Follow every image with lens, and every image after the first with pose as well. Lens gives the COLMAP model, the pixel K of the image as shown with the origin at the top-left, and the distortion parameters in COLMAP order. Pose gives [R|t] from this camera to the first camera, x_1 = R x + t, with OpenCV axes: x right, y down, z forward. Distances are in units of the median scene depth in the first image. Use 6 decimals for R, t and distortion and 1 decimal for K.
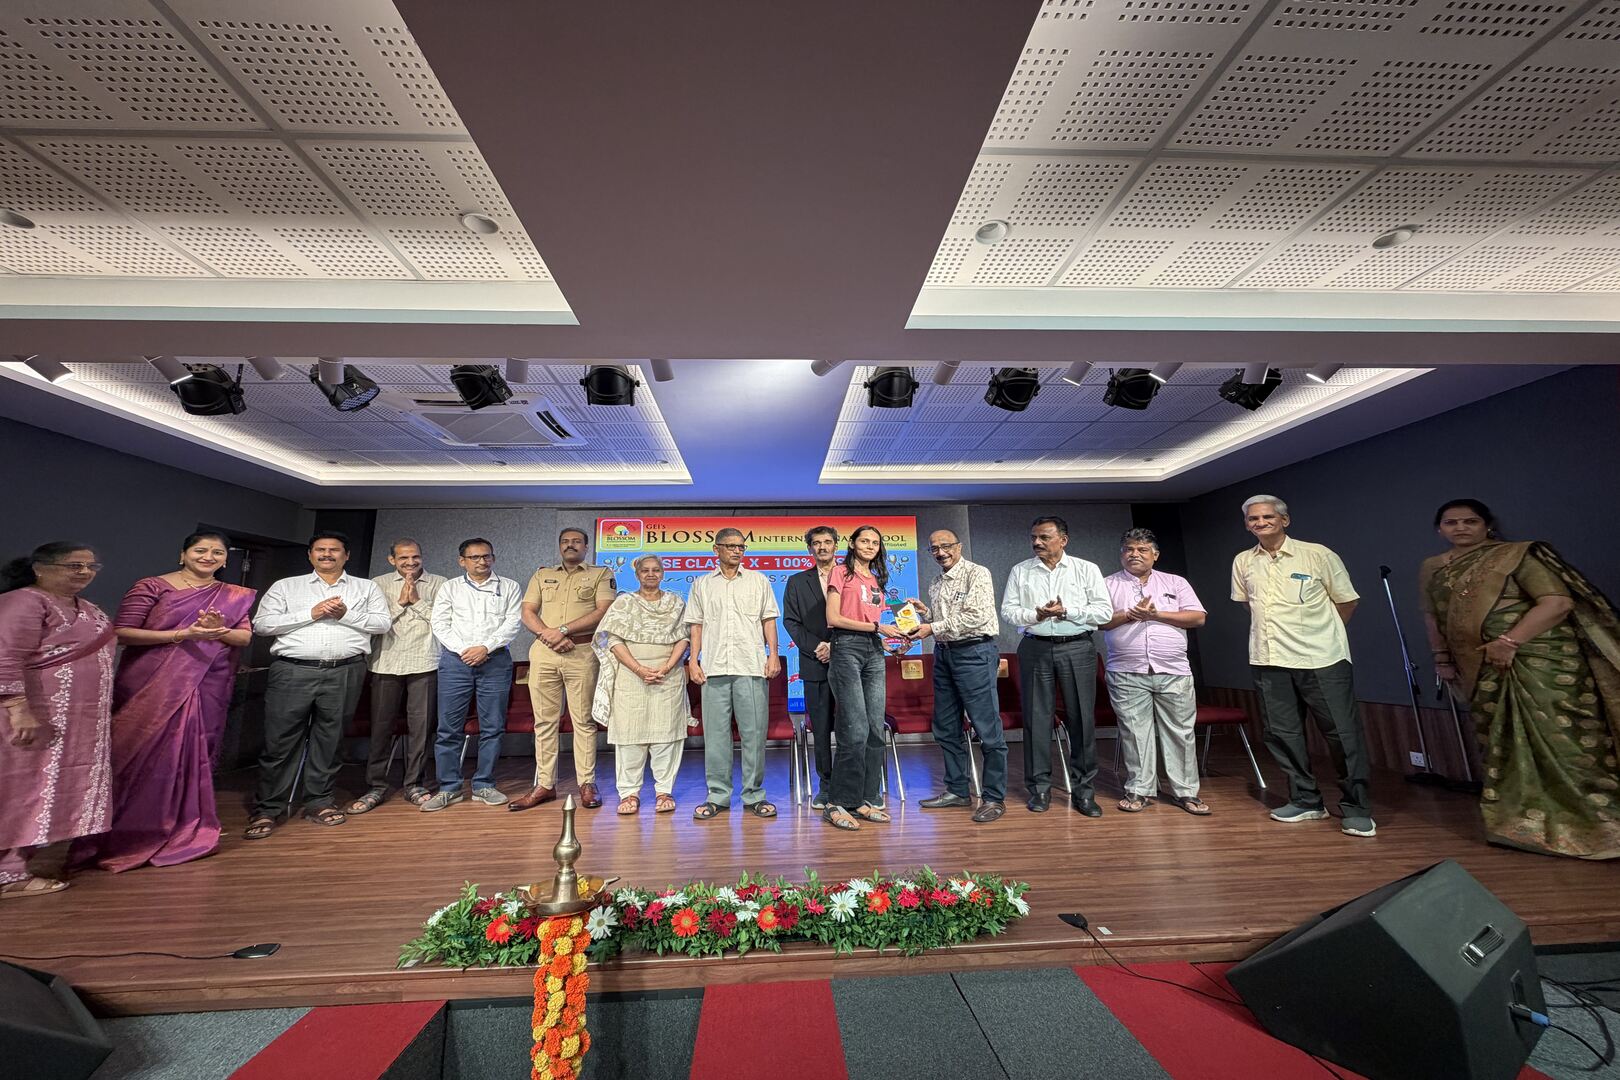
lens RADIAL K [[641.8, 0, 807.8], [0, 641.8, 538.9], [0, 0, 1]] dist [0.000397, -0.000178]
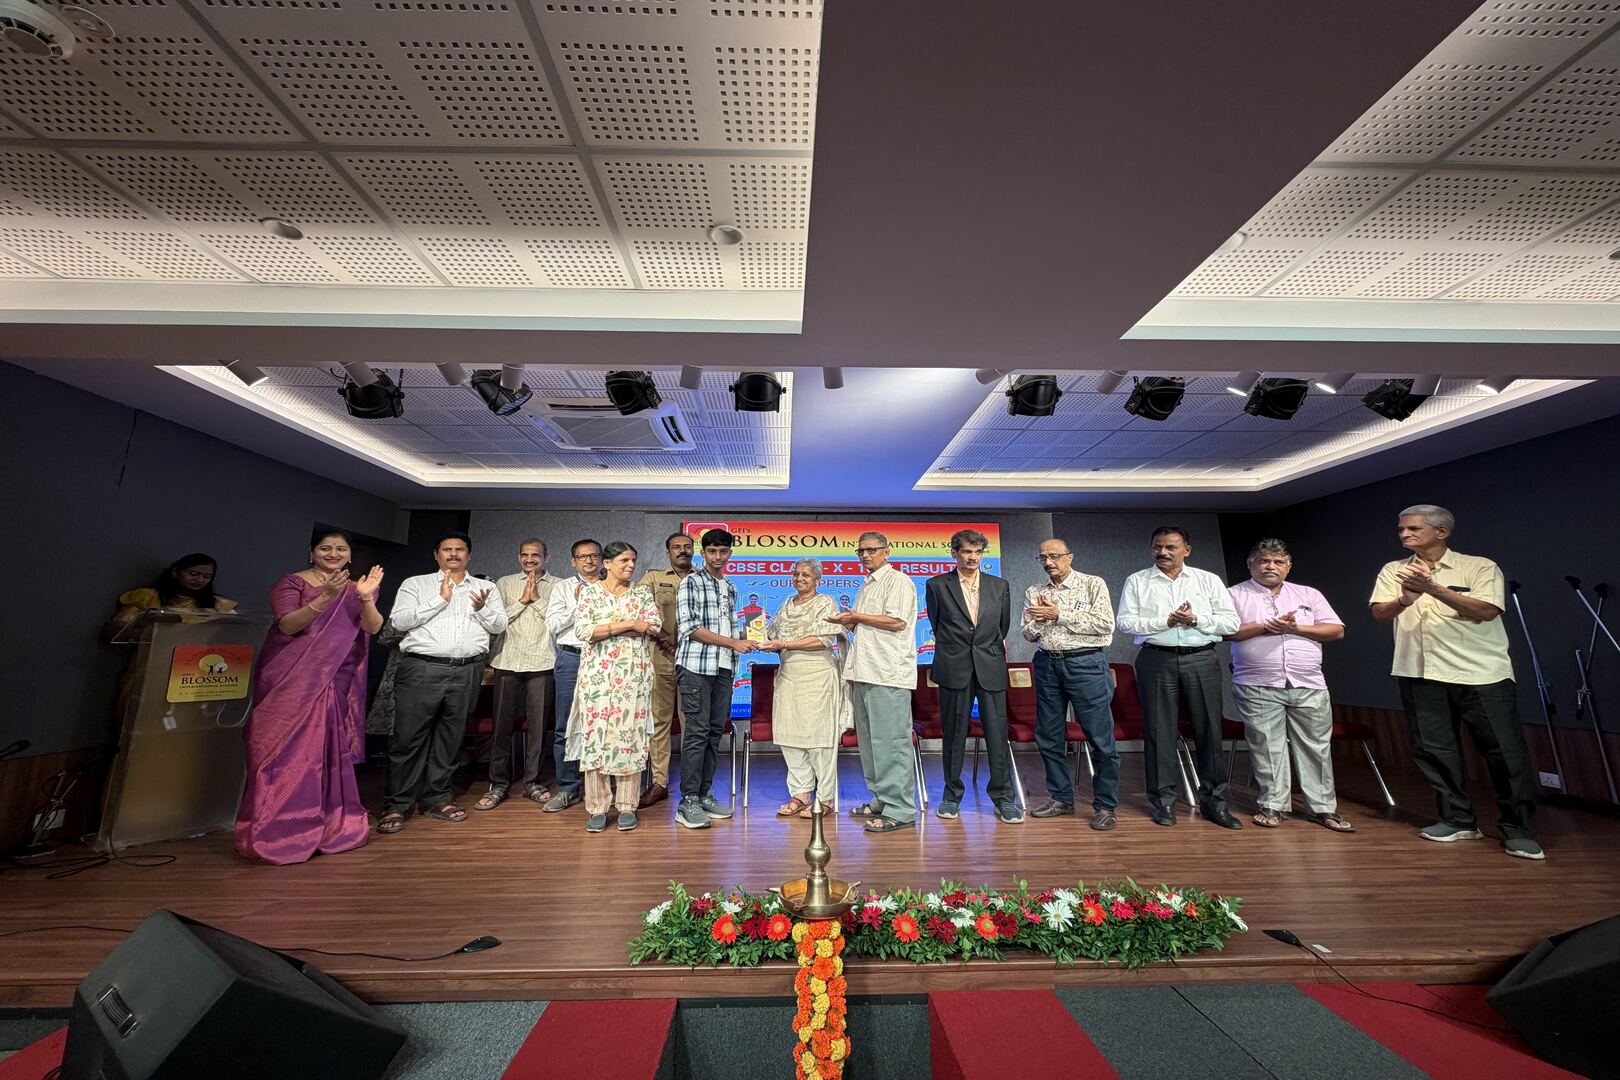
lens RADIAL K [[641.8, 0, 807.8], [0, 641.8, 538.9], [0, 0, 1]] dist [0.000397, -0.000178]
pose [[0.999559, 0.013059, -0.026670, -0.312449], [-0.013248, 0.999888, -0.006925, -0.001780], [0.026576, 0.007275, 0.999620, -0.011514]]
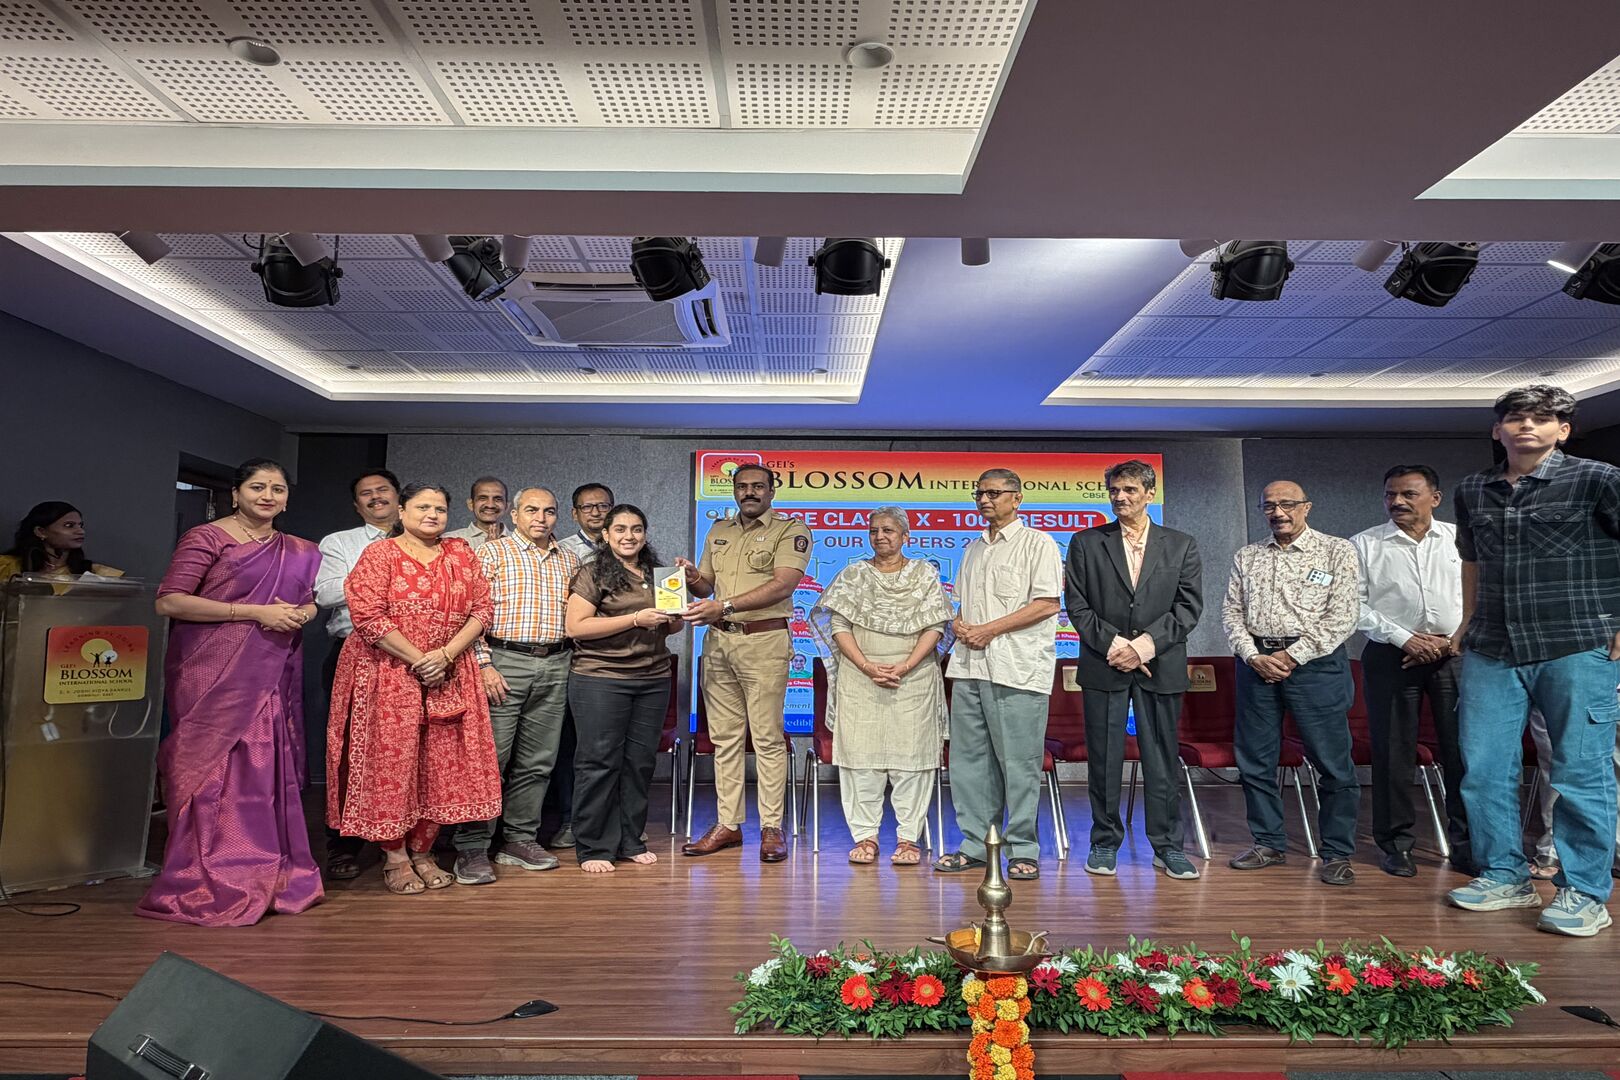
lens RADIAL K [[975.1, 0, 808.6], [0, 975.1, 560.3], [0, 0, 1]] dist [0.000179, 0.001352]
pose [[0.998761, 0.018688, -0.046123, -0.467543], [-0.014816, 0.996446, 0.082918, -0.011513], [0.047509, -0.082132, 0.995488, -0.131380]]
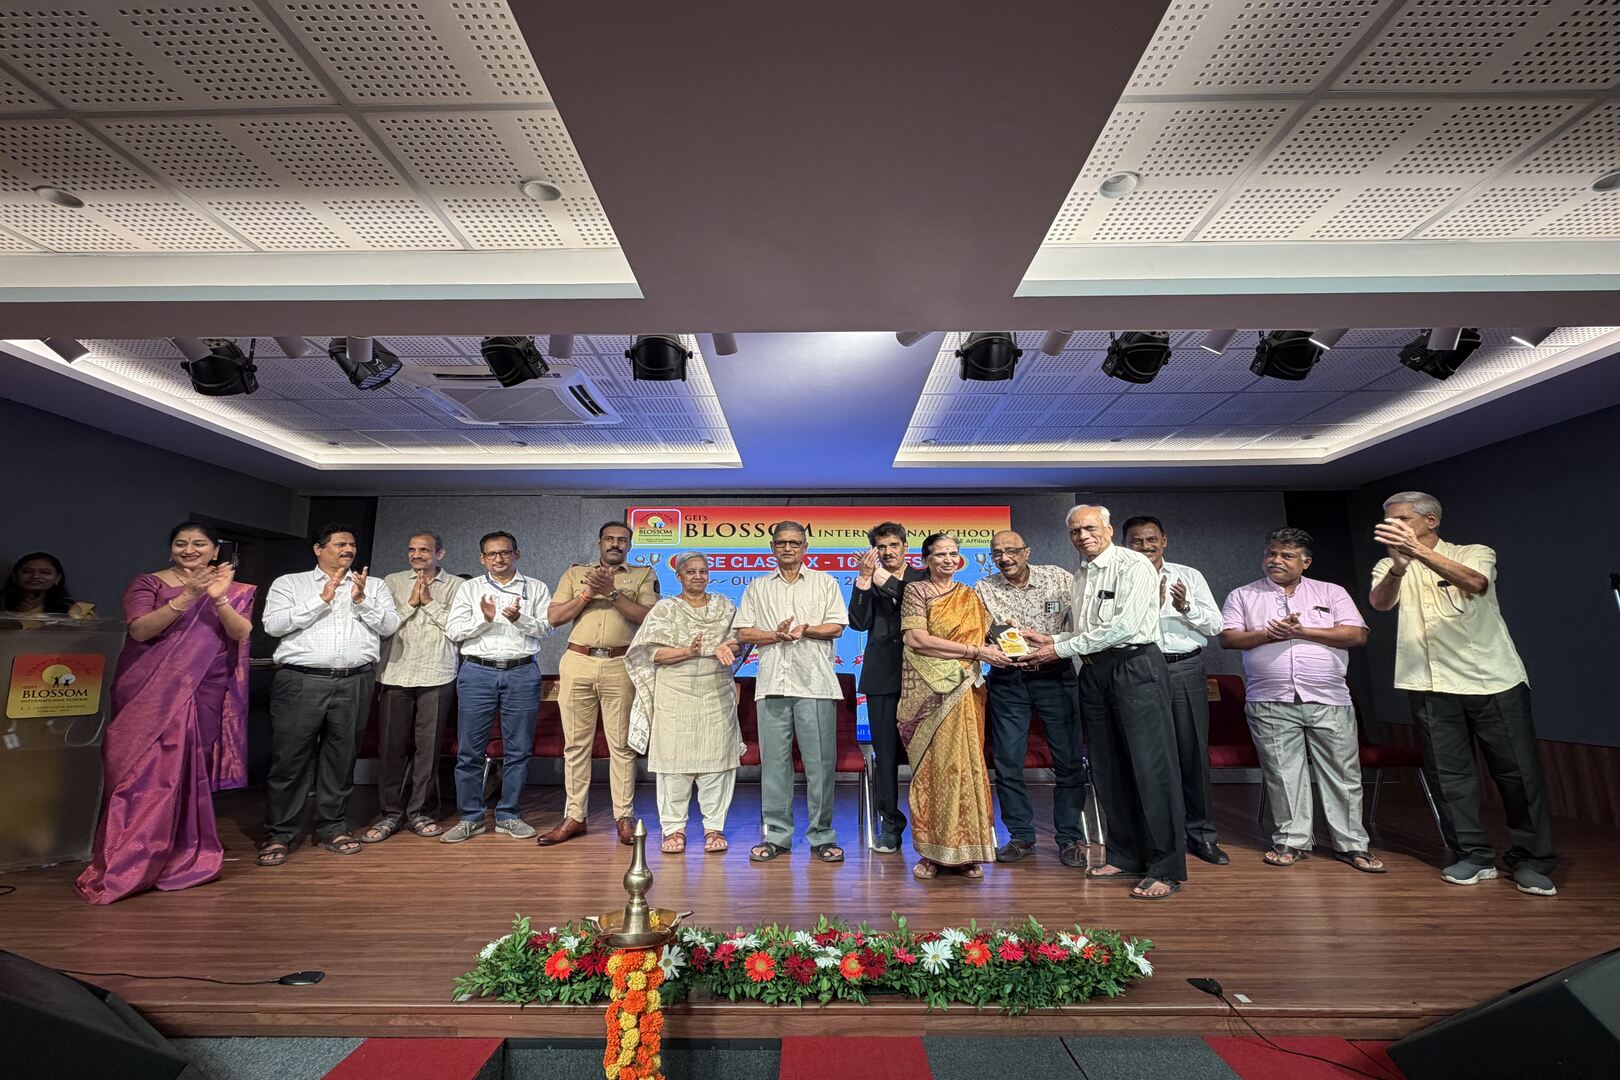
lens RADIAL K [[798.1, 0, 811.2], [0, 798.1, 544.4], [0, 0, 1]] dist [0.001359, -0.000726]
pose [[0.997645, 0.006714, -0.068262, -0.044871], [-0.005458, 0.999813, 0.018574, -0.013806], [0.068374, -0.018157, 0.997495, -0.095156]]
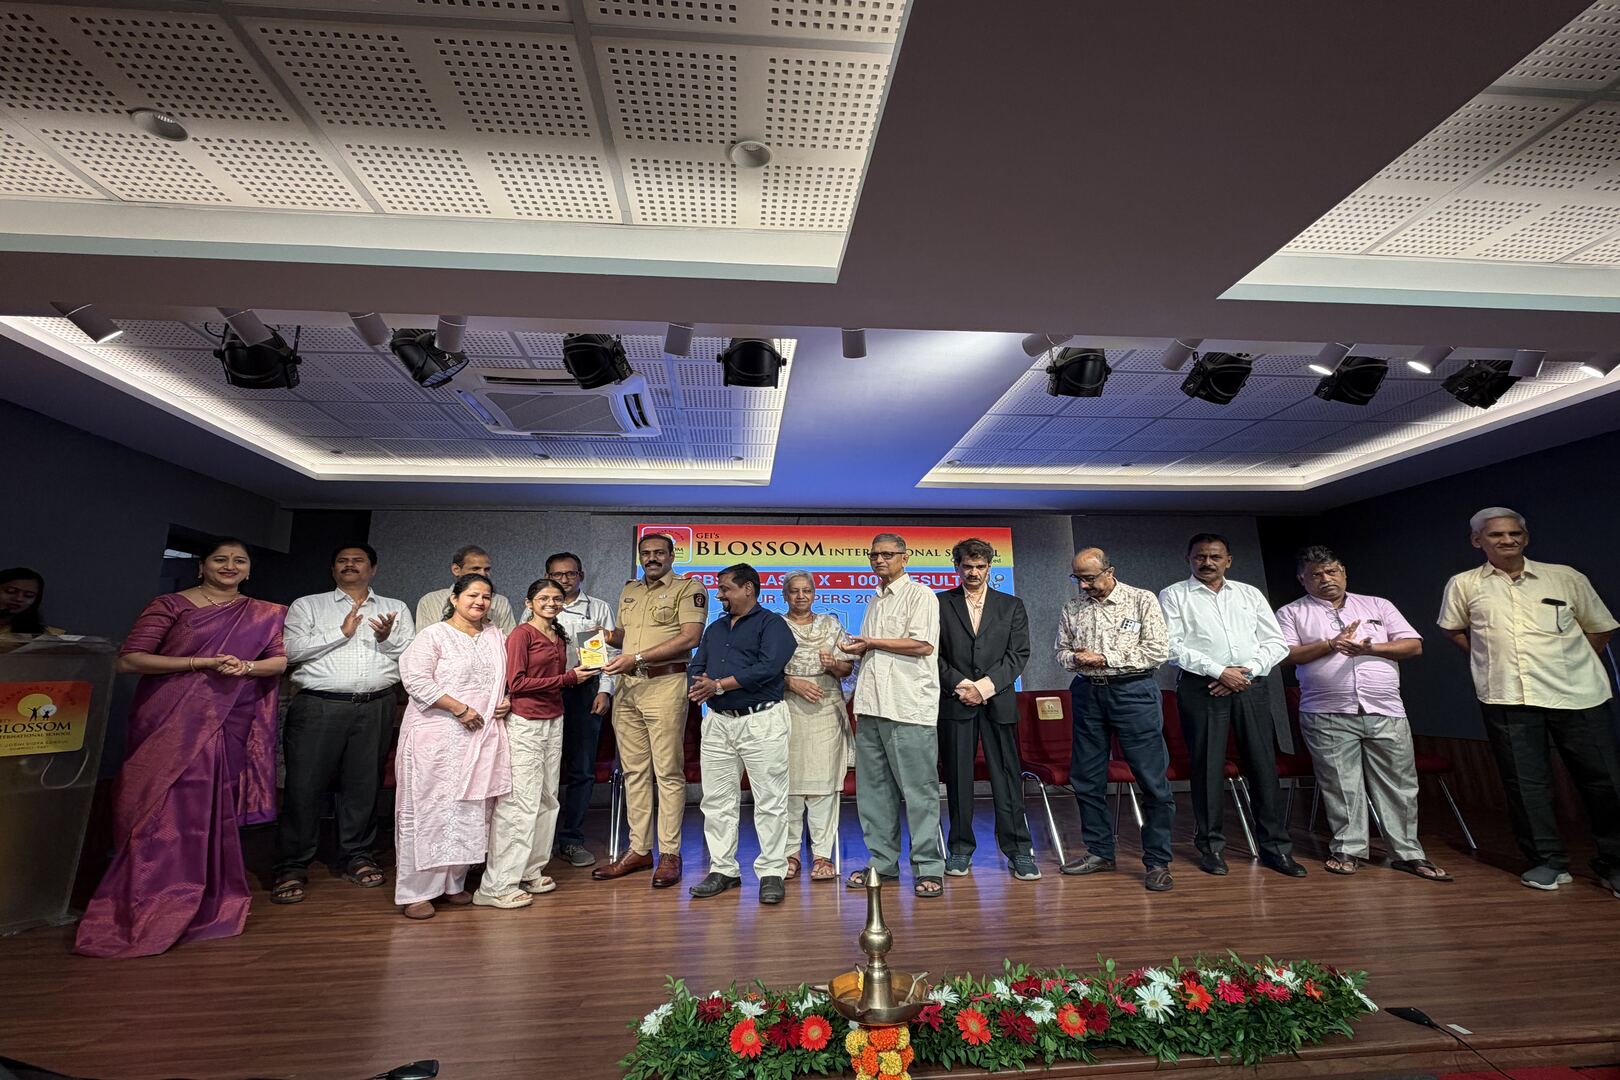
lens RADIAL K [[746.3, 0, 810.4], [0, 746.3, 538.4], [0, 0, 1]] dist [0.000513, -0.000147]
pose [[0.999140, 0.012669, 0.039483, -0.420702], [-0.011819, 0.999695, -0.021694, 0.011446], [-0.039745, 0.021208, 0.998985, 0.063279]]
